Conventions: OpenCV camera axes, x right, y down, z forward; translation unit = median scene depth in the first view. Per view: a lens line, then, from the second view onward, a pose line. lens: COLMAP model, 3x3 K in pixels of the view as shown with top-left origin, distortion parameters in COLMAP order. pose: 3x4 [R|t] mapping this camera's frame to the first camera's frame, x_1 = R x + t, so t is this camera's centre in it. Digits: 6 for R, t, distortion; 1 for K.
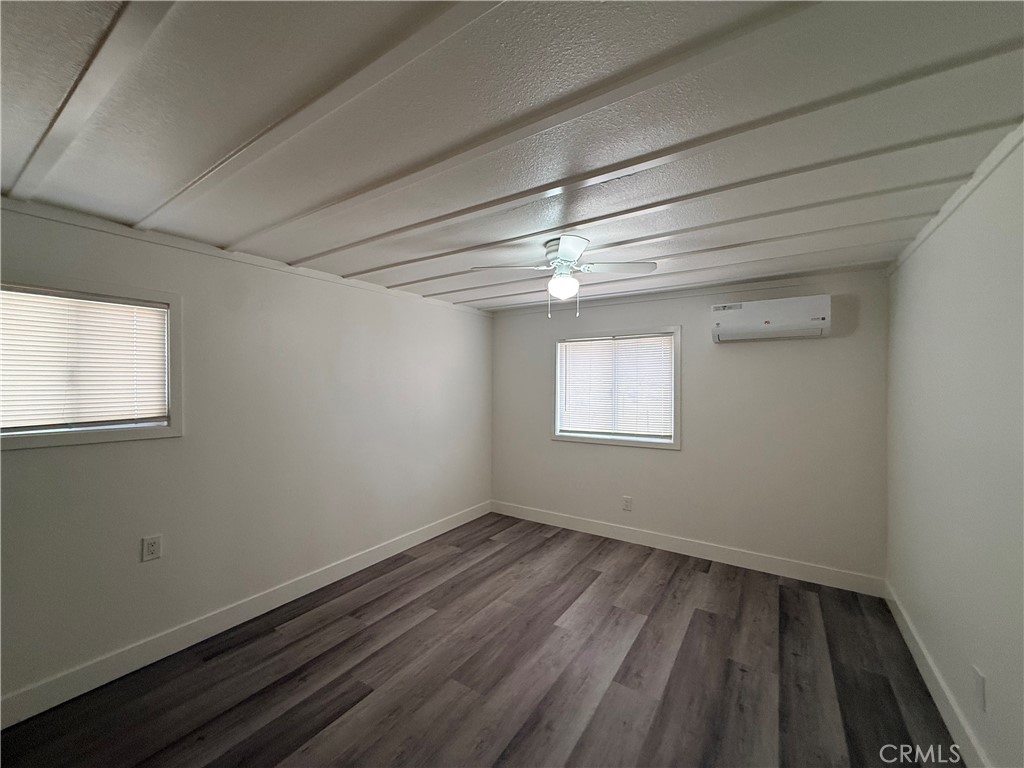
lens RADIAL K [[404.7, 0, 514.9], [0, 404.7, 382.1], [0, 0, 1]] dist [-0.003772, -0.000420]
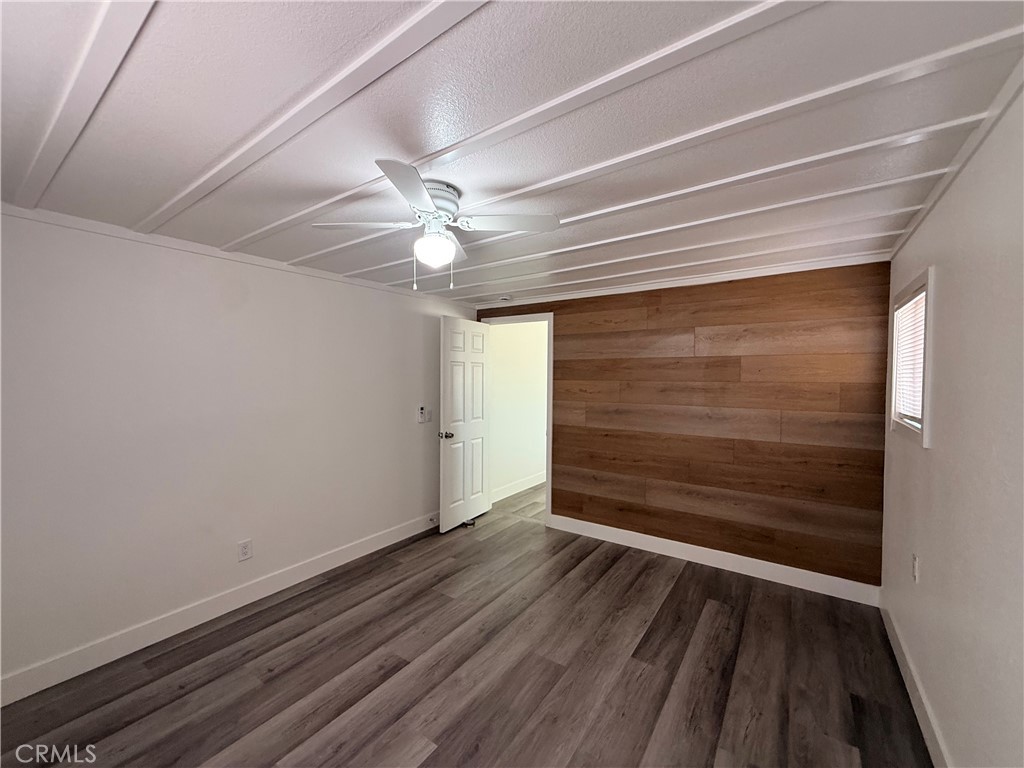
lens RADIAL K [[404.7, 0, 511.0], [0, 404.7, 383.6], [0, 0, 1]] dist [-0.003772, -0.000420]
pose [[-0.999325, -0.005313, 0.036339, -0.049604], [-0.004560, 0.999774, 0.020782, -0.007192], [-0.036441, 0.020602, -0.999123, 1.863316]]
